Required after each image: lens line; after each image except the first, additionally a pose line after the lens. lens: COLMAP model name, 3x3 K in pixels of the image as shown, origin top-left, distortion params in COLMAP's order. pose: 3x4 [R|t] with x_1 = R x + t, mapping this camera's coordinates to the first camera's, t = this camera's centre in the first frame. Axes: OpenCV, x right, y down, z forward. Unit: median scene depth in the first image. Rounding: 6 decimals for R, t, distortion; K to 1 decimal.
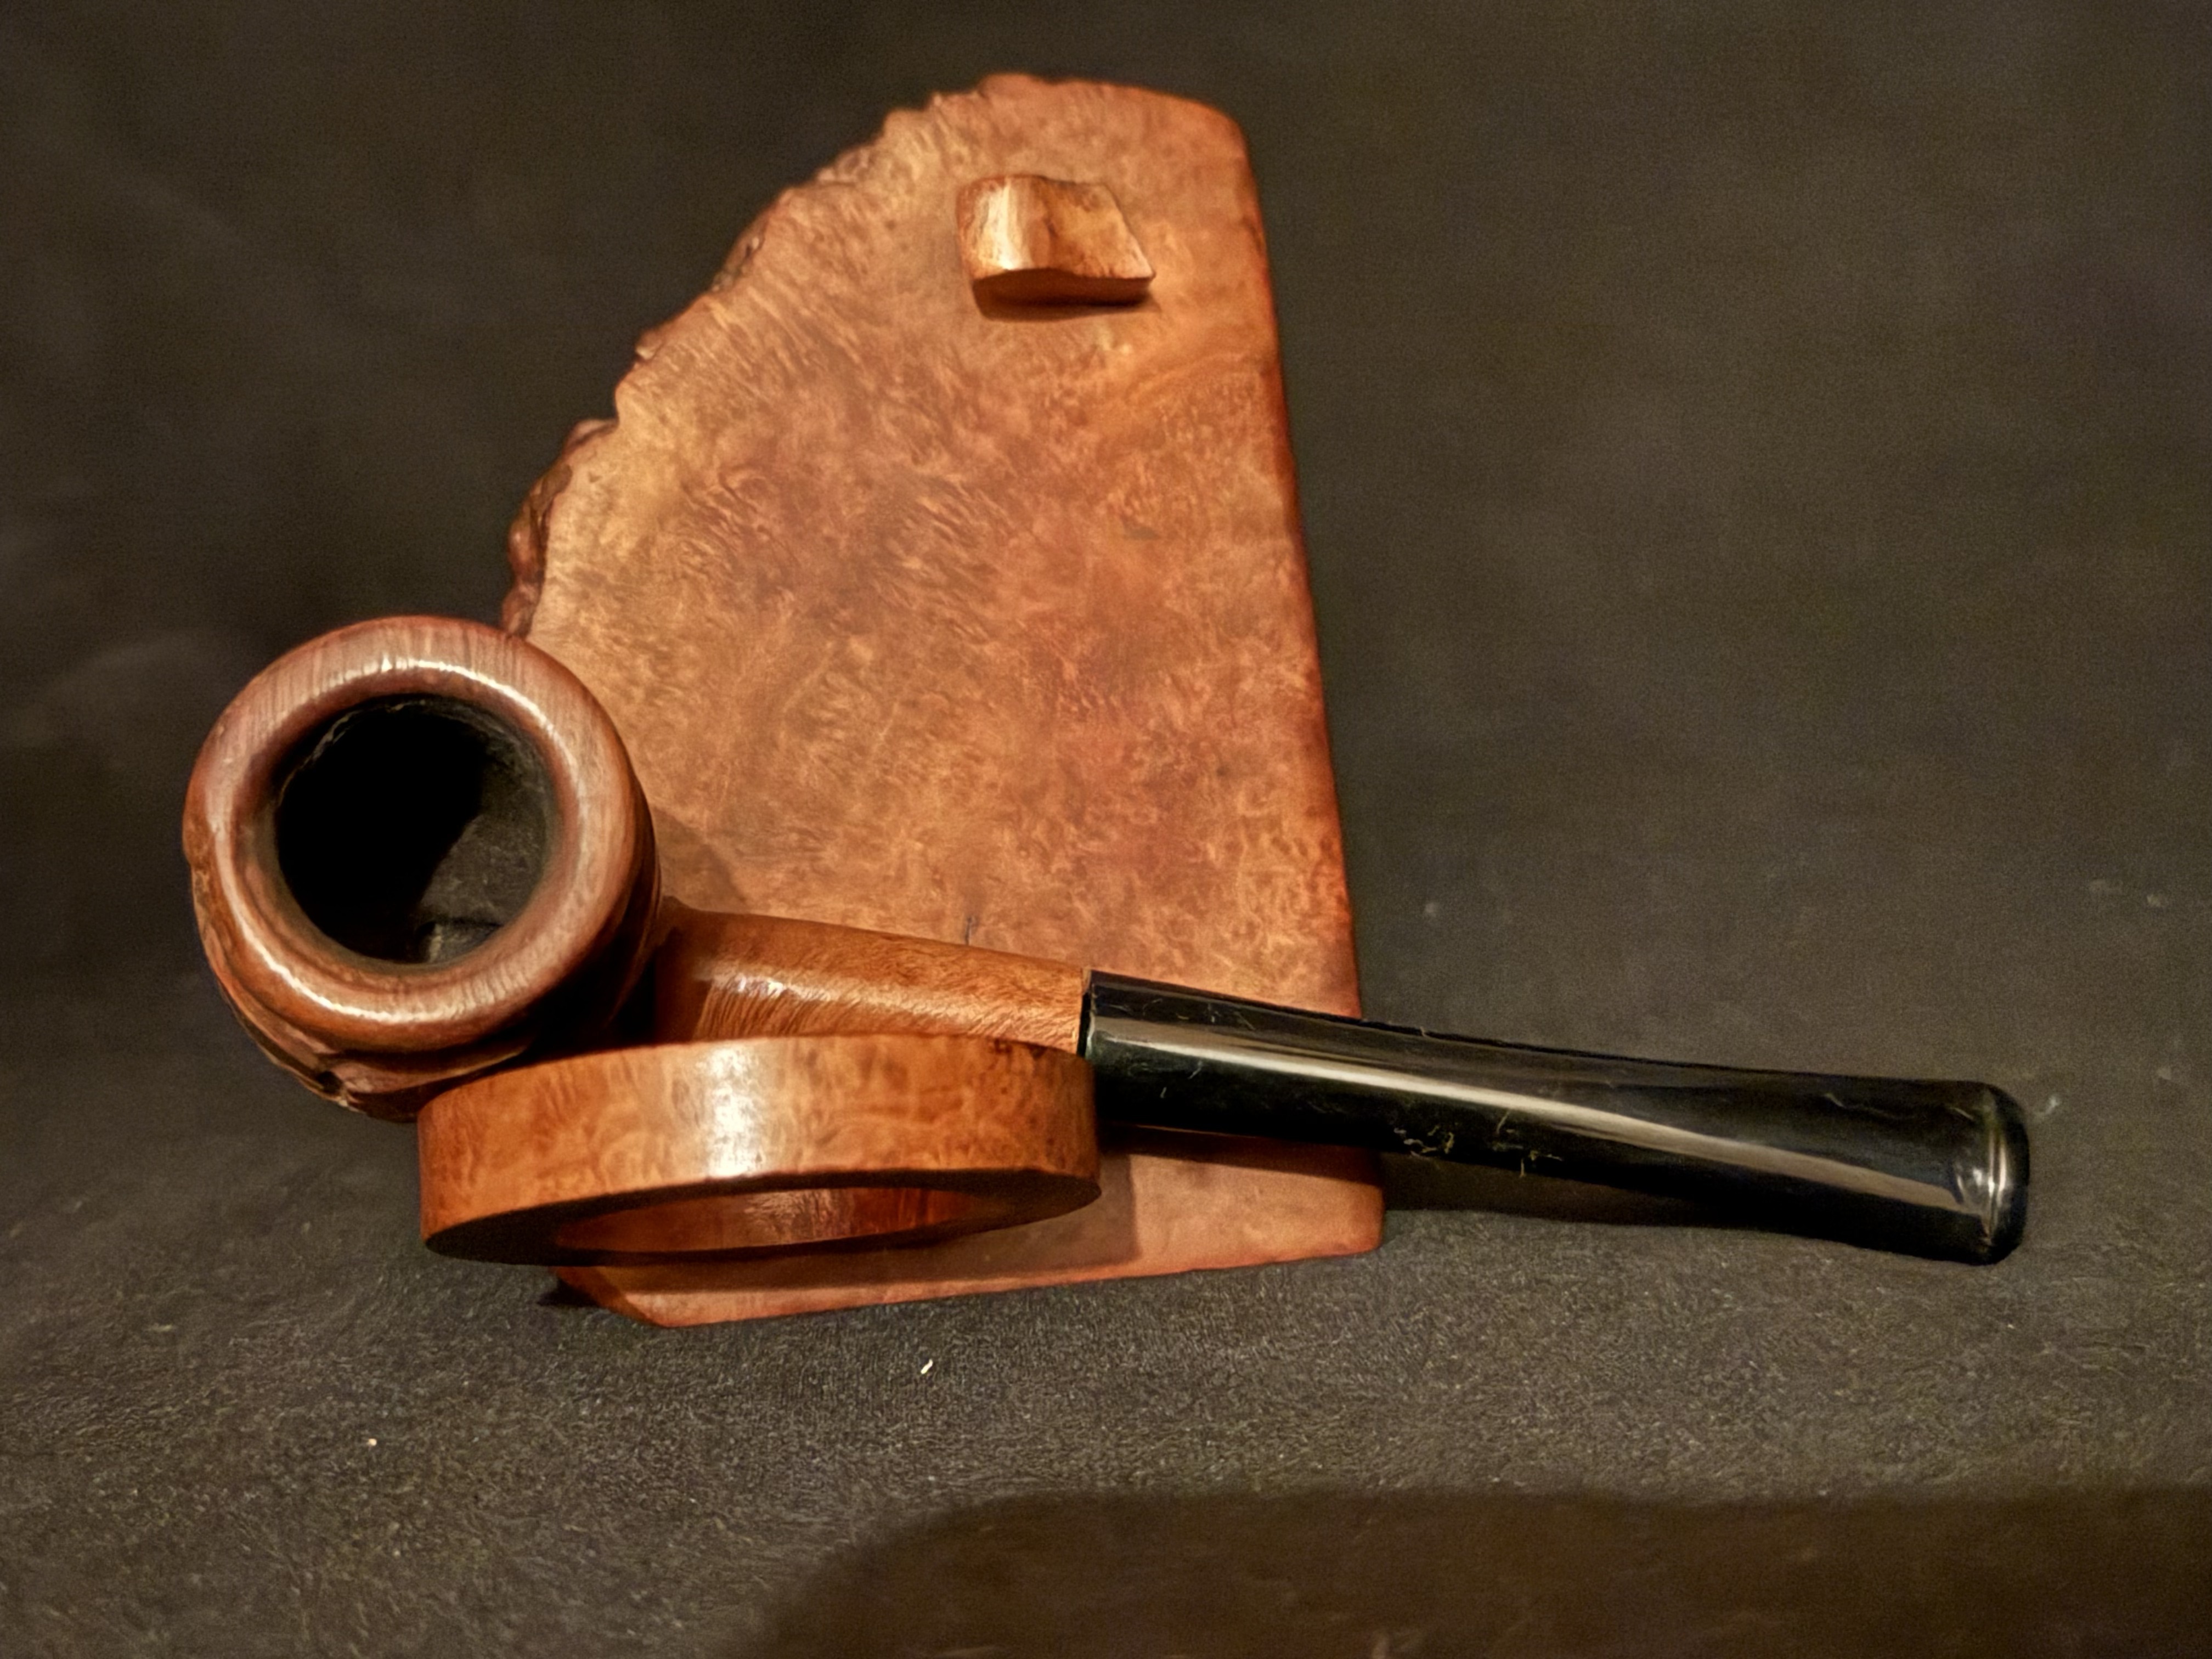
lens RADIAL K [[2904.9, 0, 1098.6], [0, 2904.9, 839.3], [0, 0, 1]] dist [0.072816, 0.000000]
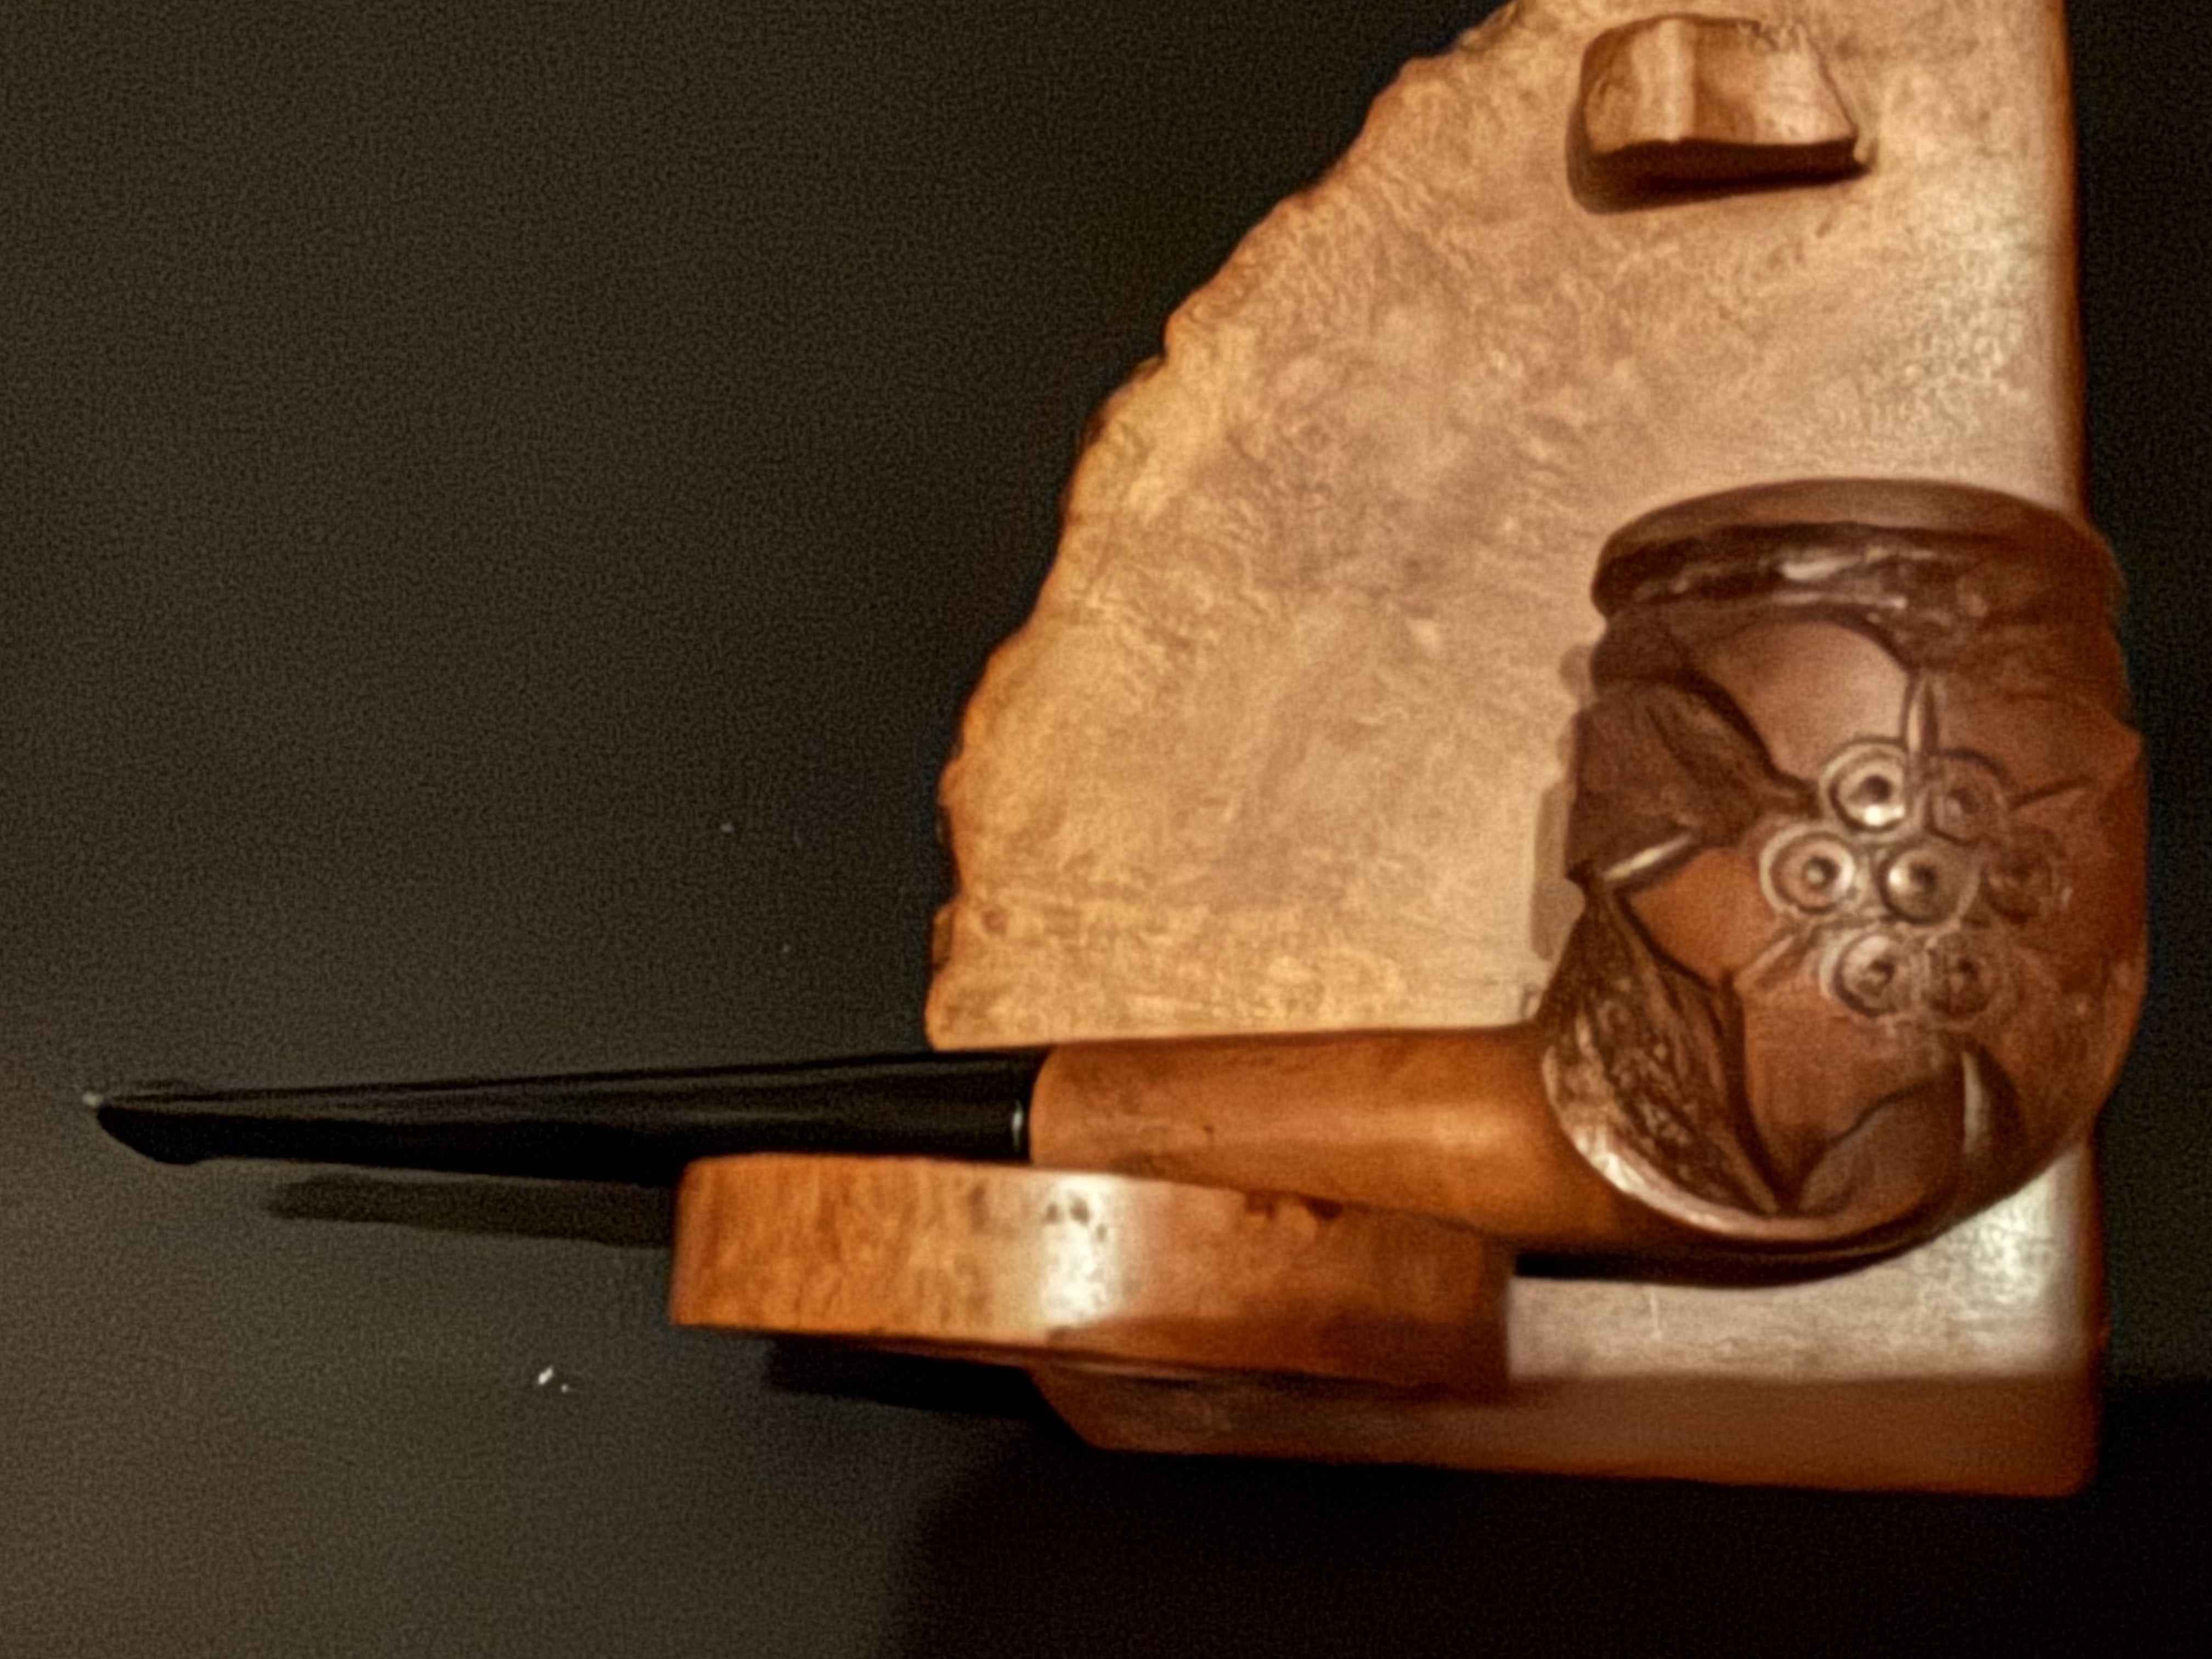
lens RADIAL K [[2904.9, 0, 1000.0], [0, 2904.9, 802.4], [0, 0, 1]] dist [0.072816, 0.000000]
pose [[0.853324, 0.054830, -0.518490, 0.234012], [-0.040751, 0.998427, 0.038515, -0.046290], [0.519786, -0.011737, 0.854216, 0.257172]]
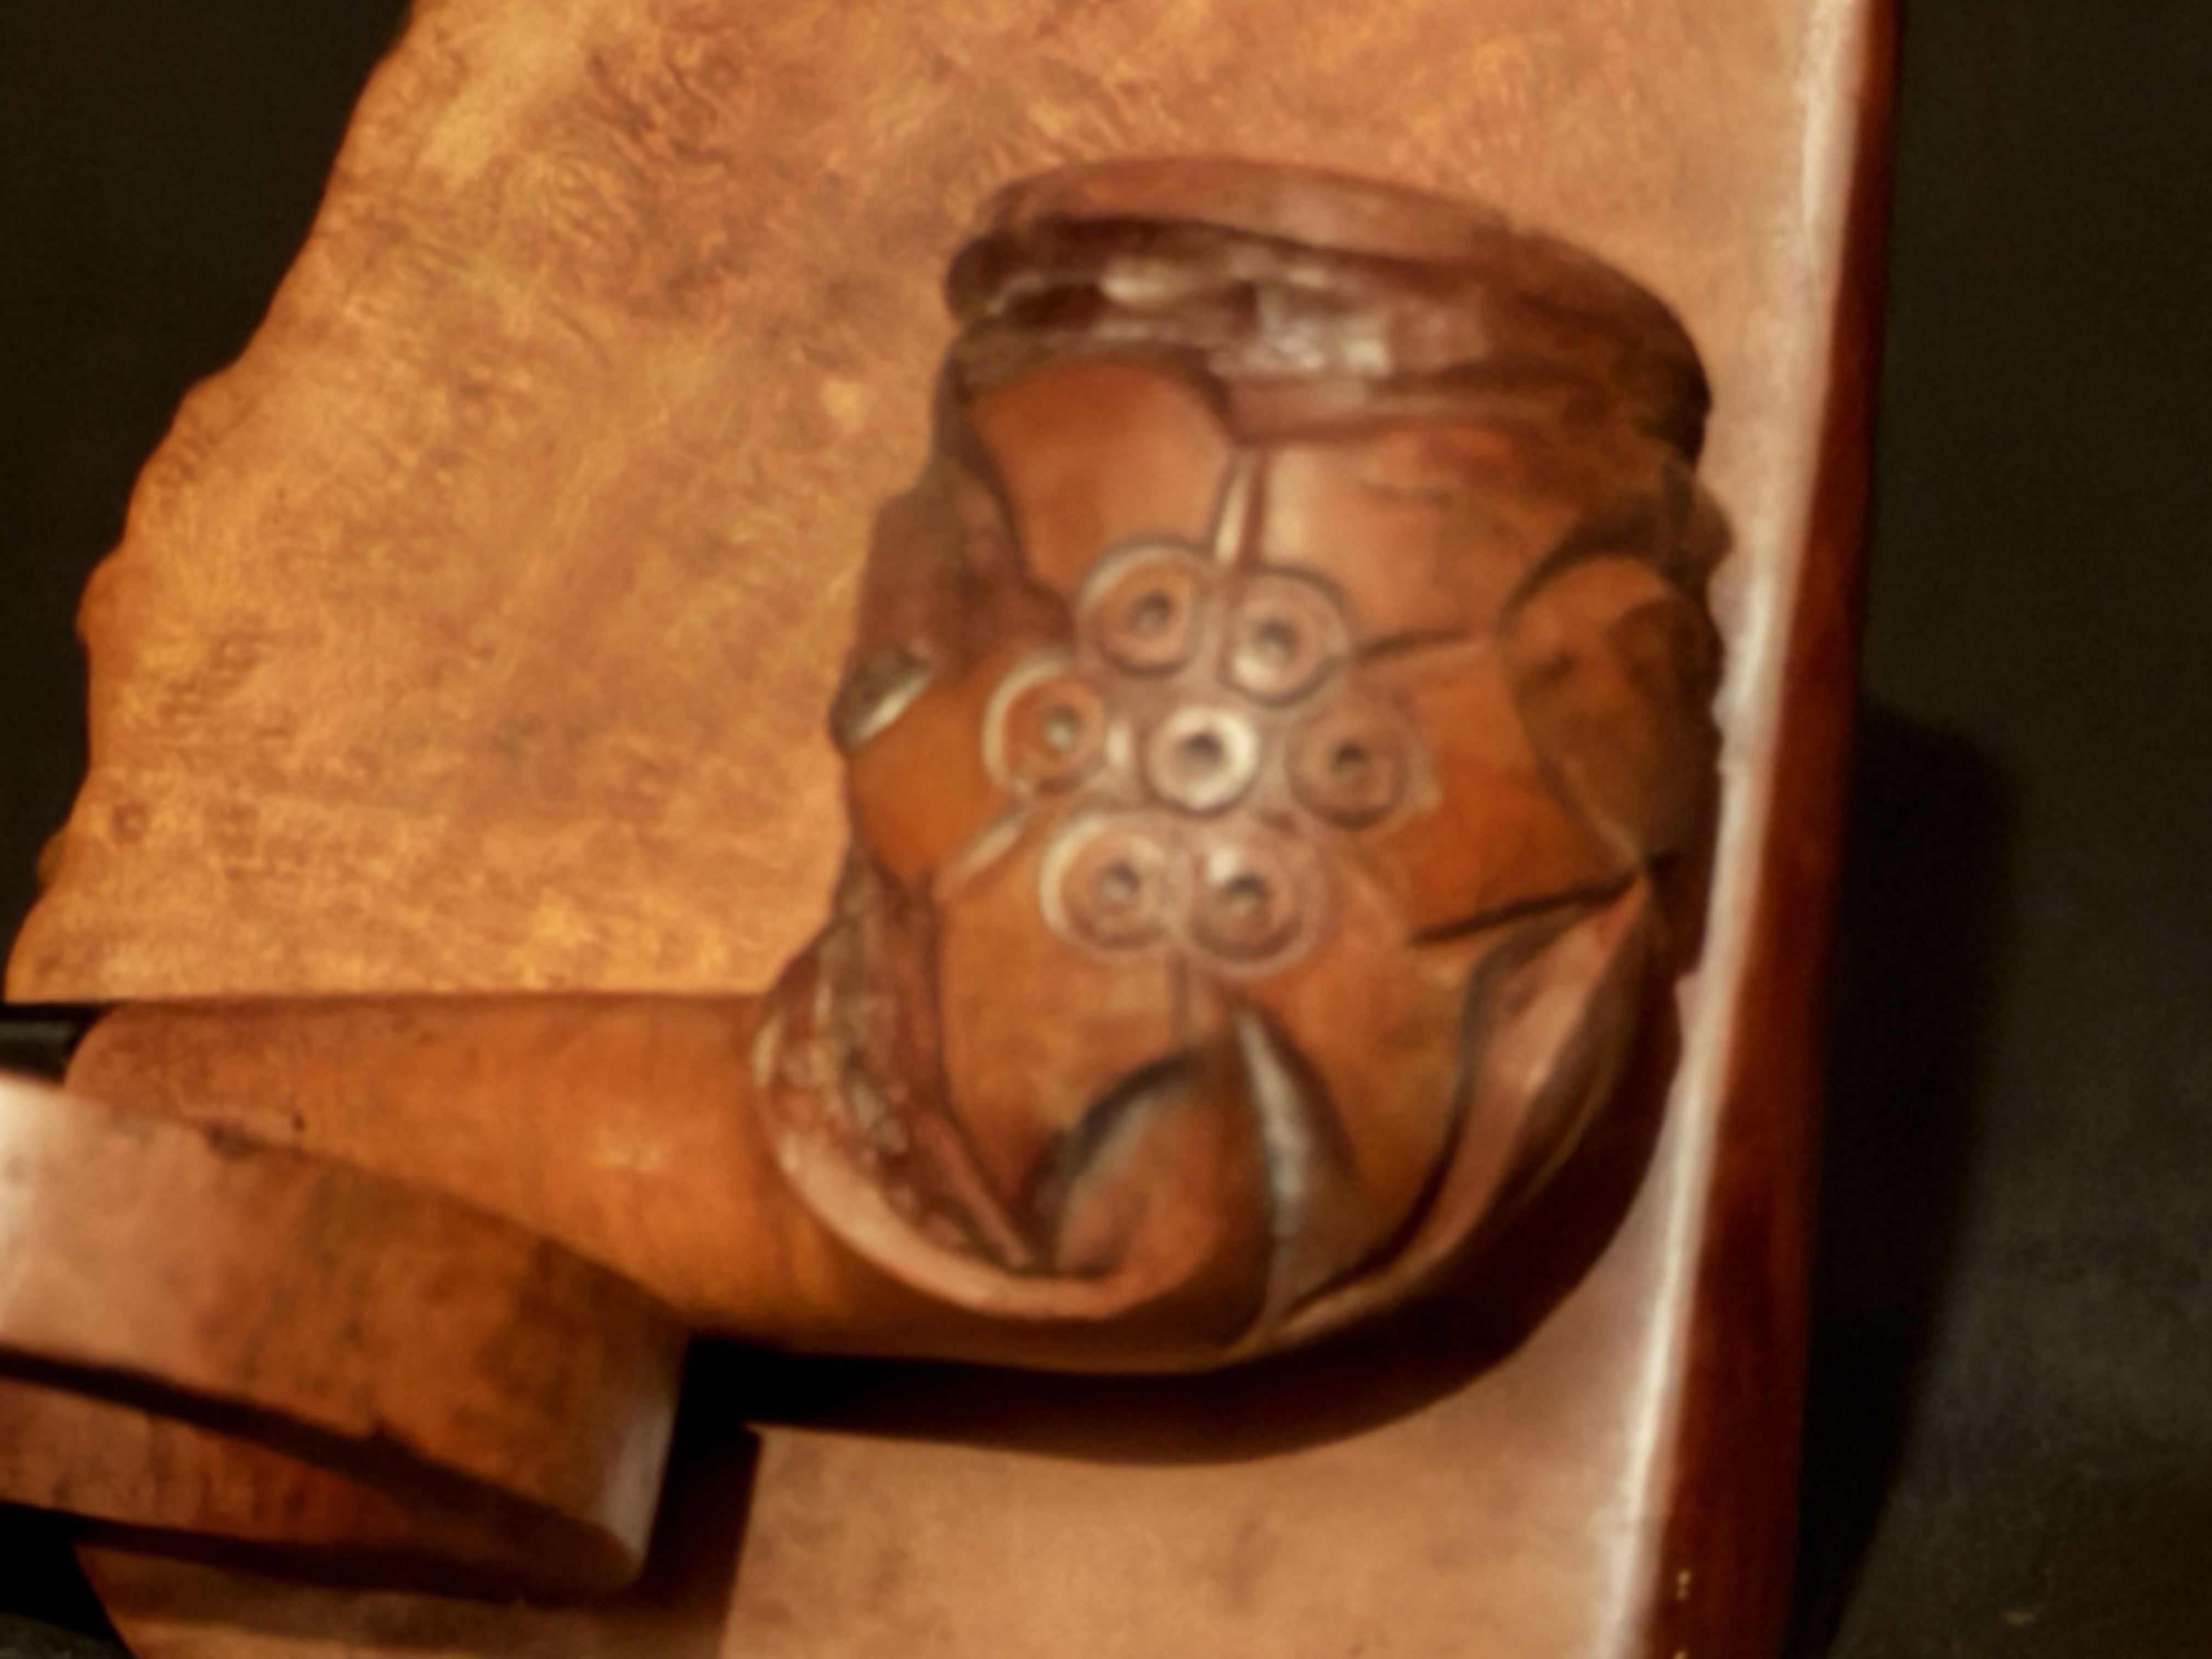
lens RADIAL K [[7439.7, 0, 1120.4], [0, 7439.7, 815.5], [0, 0, 1]] dist [0.139634, 0.000000]
pose [[0.790559, 0.098306, -0.604444, 0.711661], [-0.124834, 0.992176, -0.001905, -0.001145], [0.599528, 0.076961, 0.796645, 0.042484]]
